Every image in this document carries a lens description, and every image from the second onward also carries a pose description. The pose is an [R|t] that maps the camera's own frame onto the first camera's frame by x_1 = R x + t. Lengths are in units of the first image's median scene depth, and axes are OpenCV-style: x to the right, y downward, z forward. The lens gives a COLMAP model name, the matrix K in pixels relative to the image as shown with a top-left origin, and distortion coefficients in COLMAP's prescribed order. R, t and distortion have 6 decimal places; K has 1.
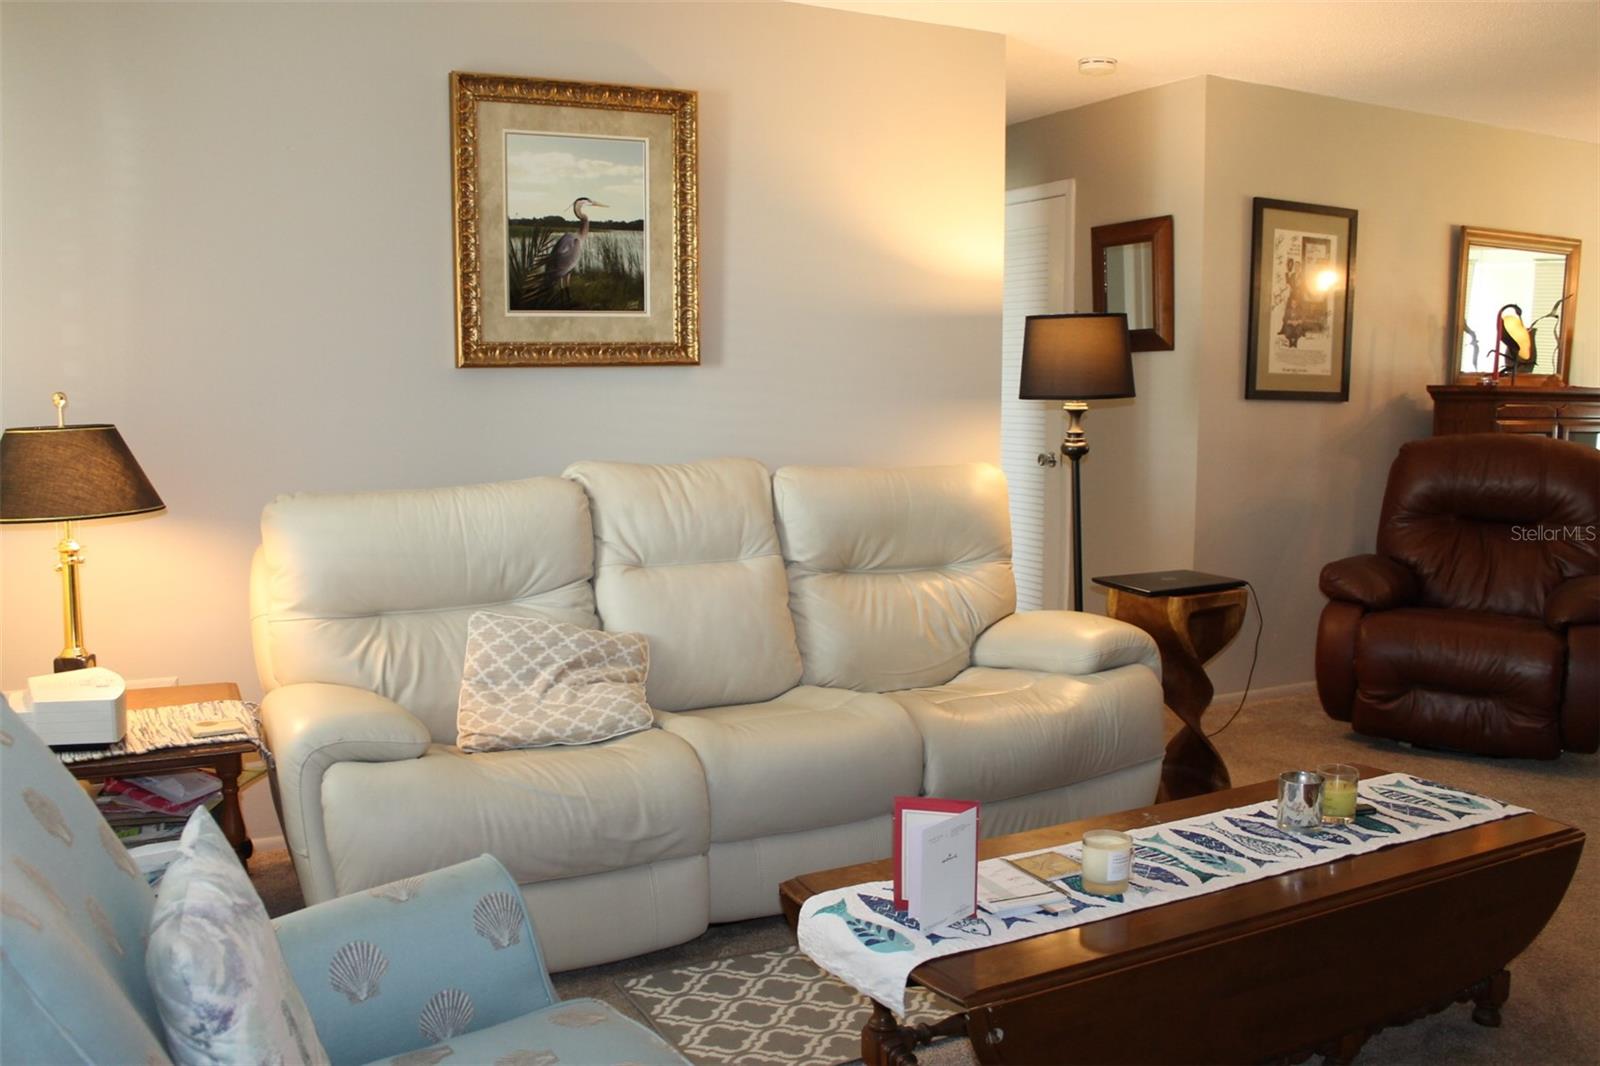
lens RADIAL K [[1393.2, 0, 800.0], [0, 1393.2, 533.0], [0, 0, 1]] dist [-0.163158, 0.151782]
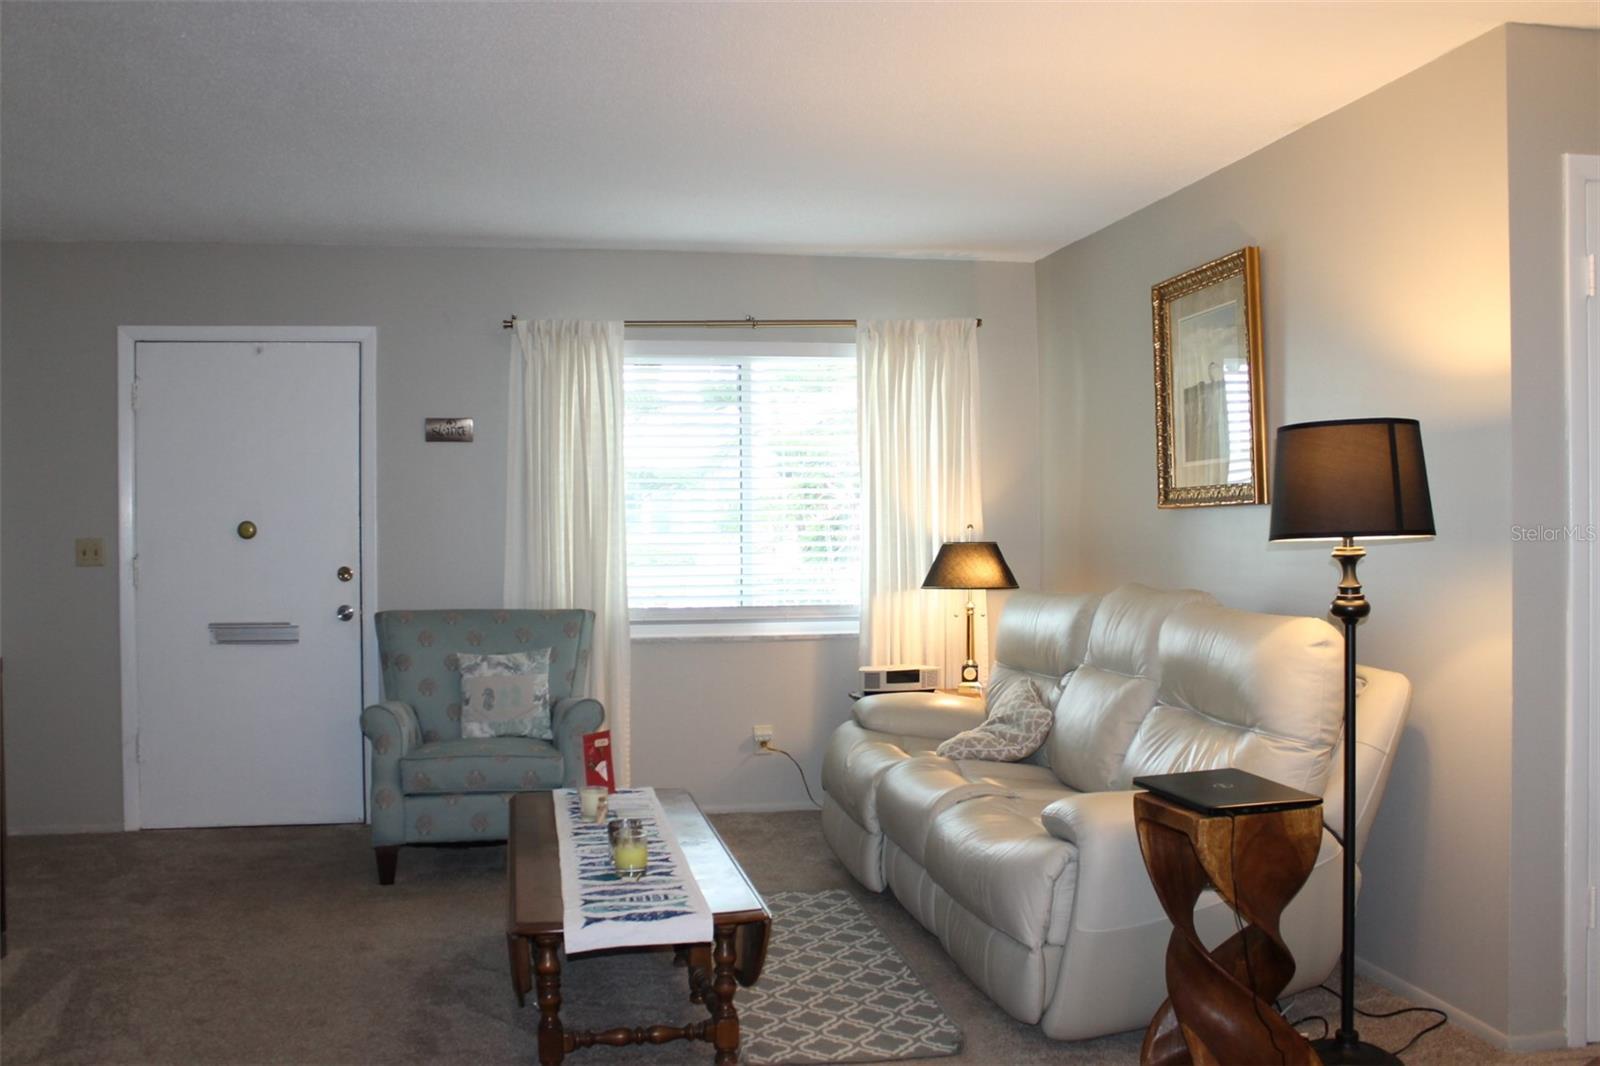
lens RADIAL K [[1393.2, 0, 800.0], [0, 1393.2, 533.0], [0, 0, 1]] dist [-0.163158, 0.151782]
pose [[-0.294558, 0.008162, -0.955599, 1.049649], [-0.095519, 0.994704, 0.037939, -0.107994], [0.950848, 0.102453, -0.292219, 1.009338]]
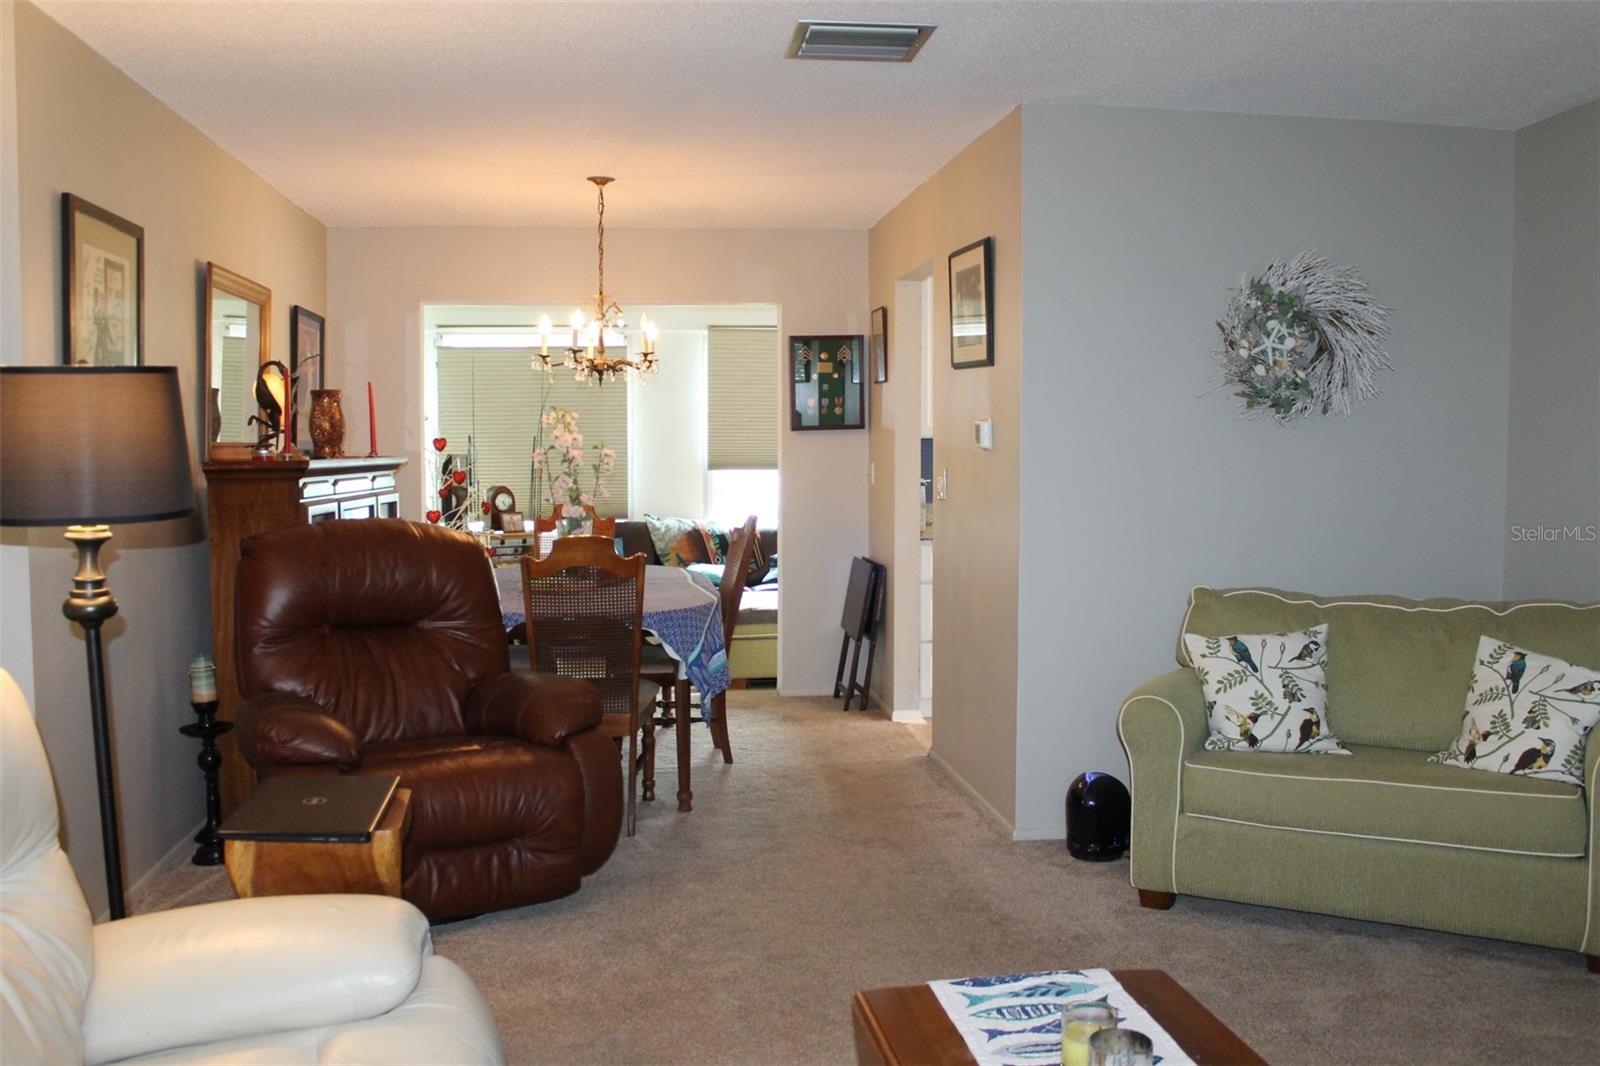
lens RADIAL K [[1400.9, 0, 799.4], [0, 1400.9, 515.3], [0, 0, 1]] dist [-0.167447, 0.166431]
pose [[0.338010, -0.059911, 0.939234, -0.232359], [0.106492, 0.993997, 0.025080, -0.088396], [-0.935098, 0.091543, 0.342361, 0.591335]]
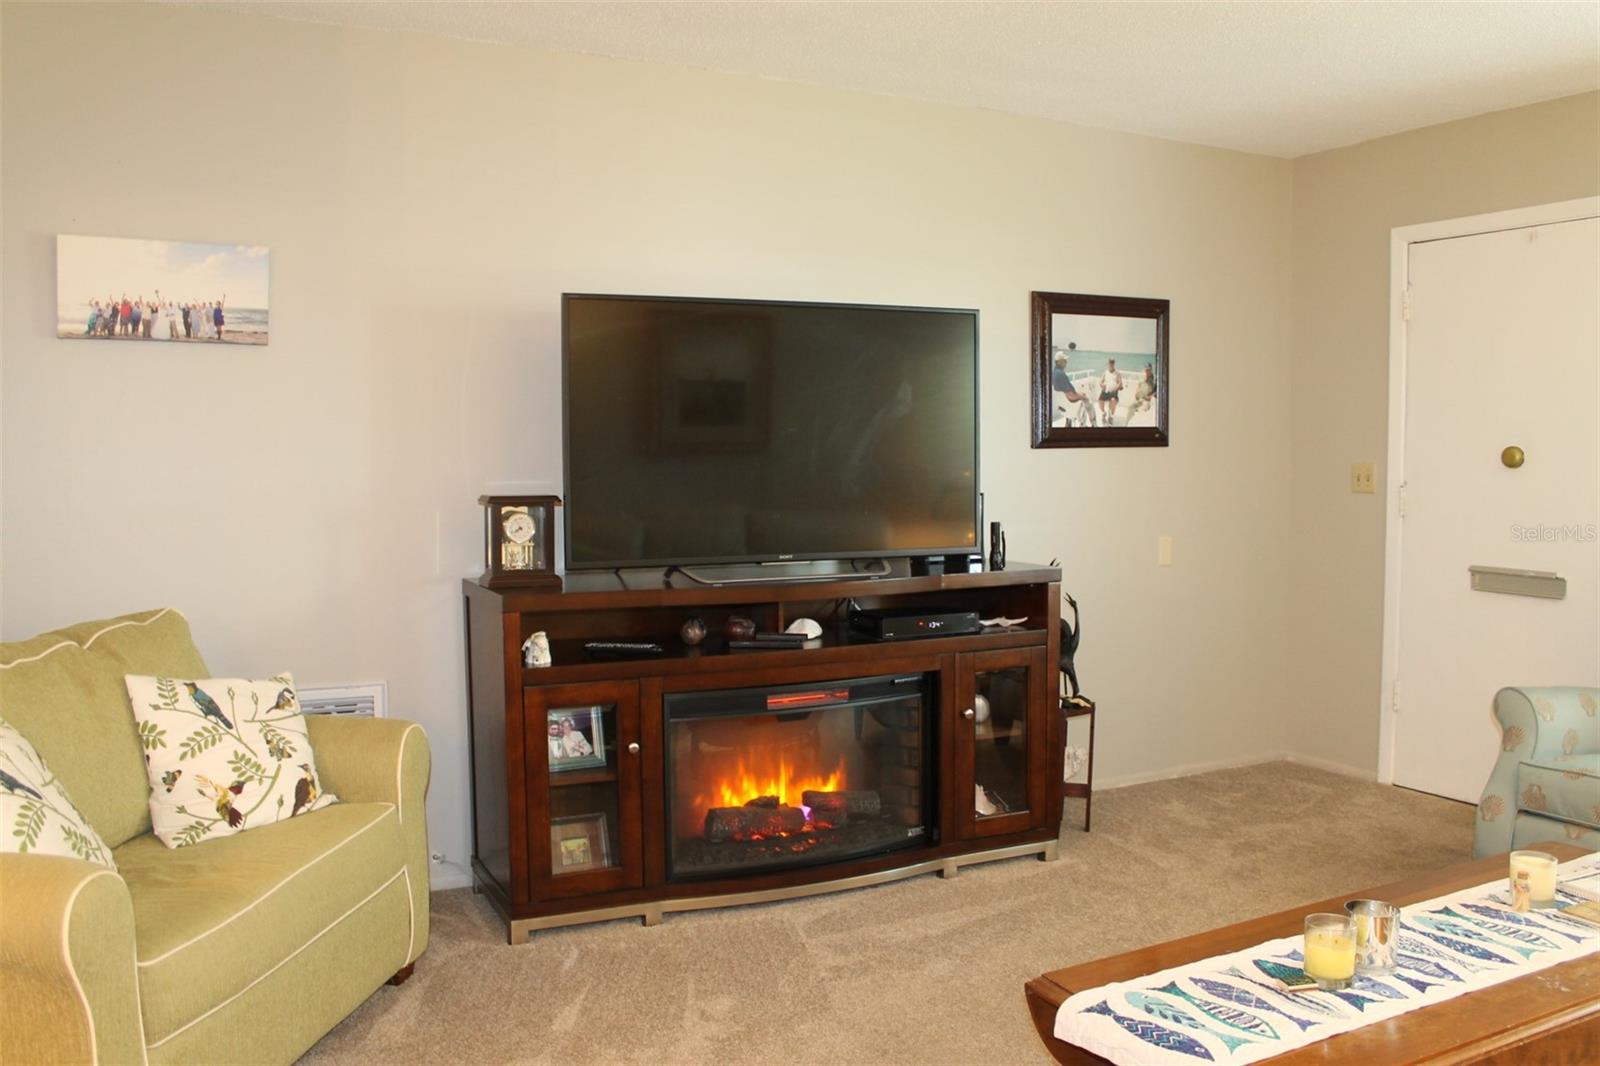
lens RADIAL K [[1393.2, 0, 800.0], [0, 1393.2, 533.0], [0, 0, 1]] dist [-0.163158, 0.151782]
pose [[-0.999848, -0.002577, -0.017256, 0.496764], [-0.005454, 0.985623, 0.168874, -0.130675], [0.016572, 0.168942, -0.985487, 1.194518]]
